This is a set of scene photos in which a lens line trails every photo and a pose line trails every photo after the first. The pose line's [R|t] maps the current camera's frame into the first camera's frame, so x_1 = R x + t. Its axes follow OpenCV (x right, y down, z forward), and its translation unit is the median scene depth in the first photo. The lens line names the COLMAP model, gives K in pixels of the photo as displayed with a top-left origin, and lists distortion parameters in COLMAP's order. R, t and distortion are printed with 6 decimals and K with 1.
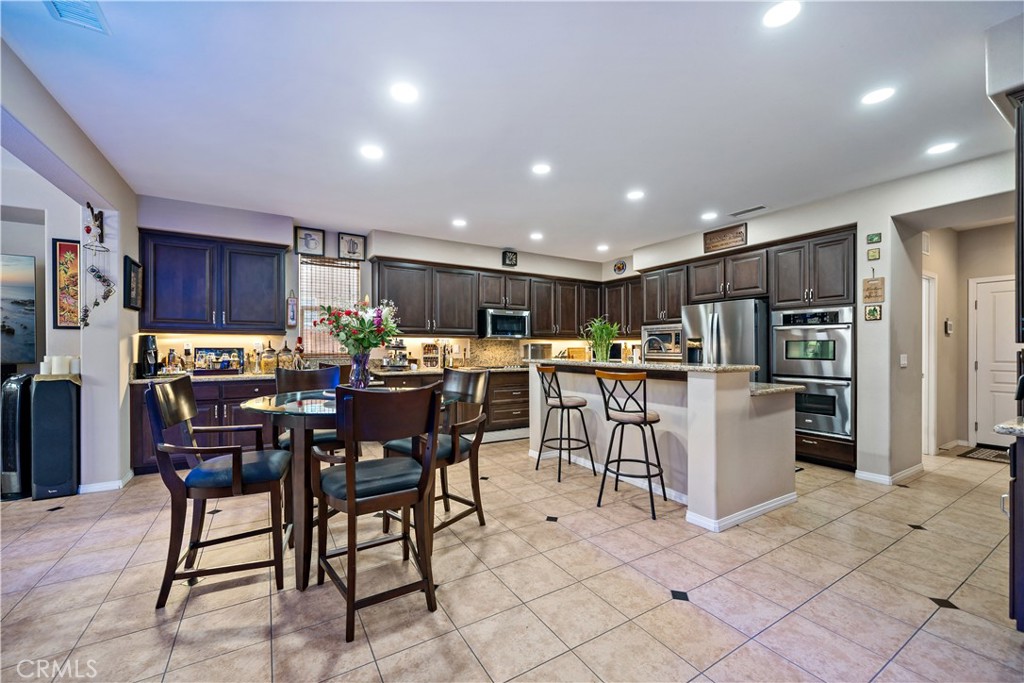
lens RADIAL K [[409.3, 0, 514.0], [0, 409.3, 340.2], [0, 0, 1]] dist [-0.014835, -0.000122]
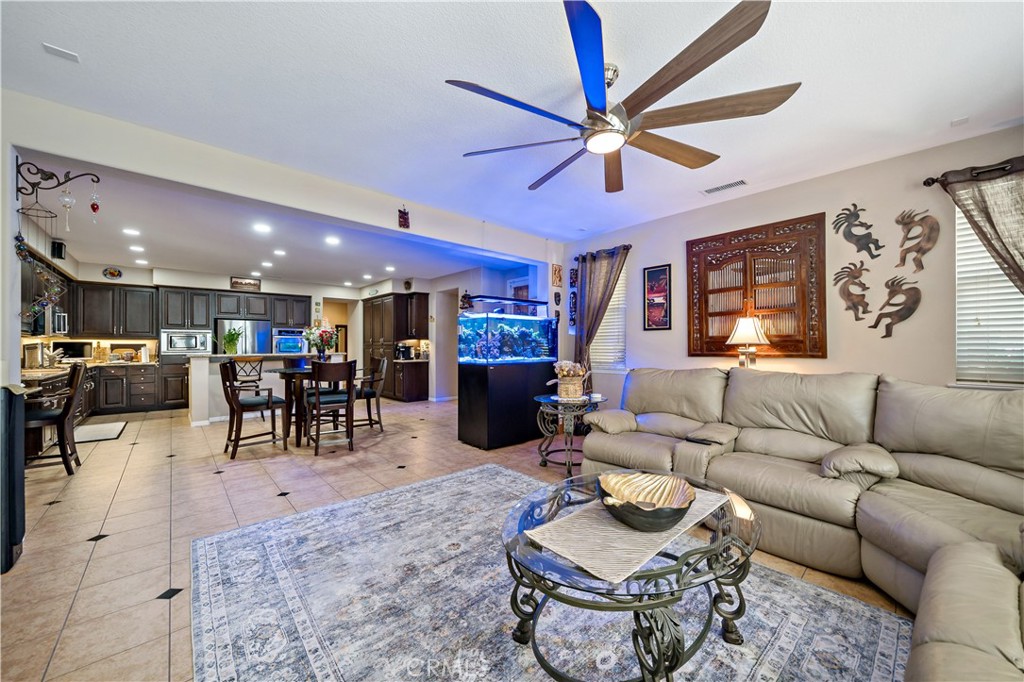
lens RADIAL K [[389.9, 0, 511.4], [0, 389.9, 340.1], [0, 0, 1]] dist [-0.000088, -0.000028]
pose [[-0.163760, 0.003566, 0.986494, -1.294053], [-0.002656, 0.999988, -0.004055, 0.004728], [-0.986497, -0.003285, -0.163749, 0.083276]]
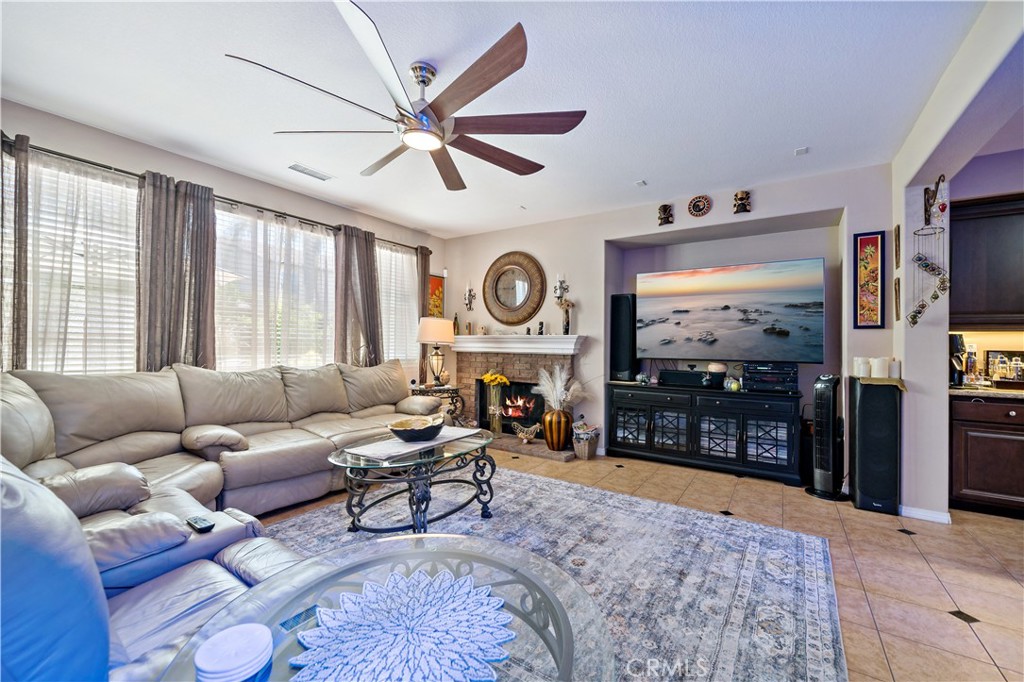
lens RADIAL K [[409.3, 0, 514.7], [0, 409.3, 341.7], [0, 0, 1]] dist [-0.014835, -0.000122]
pose [[0.407924, -0.006231, -0.912995, -0.592623], [0.002907, 0.999981, -0.005526, 0.004969], [0.913011, -0.000400, 0.407934, -0.129793]]
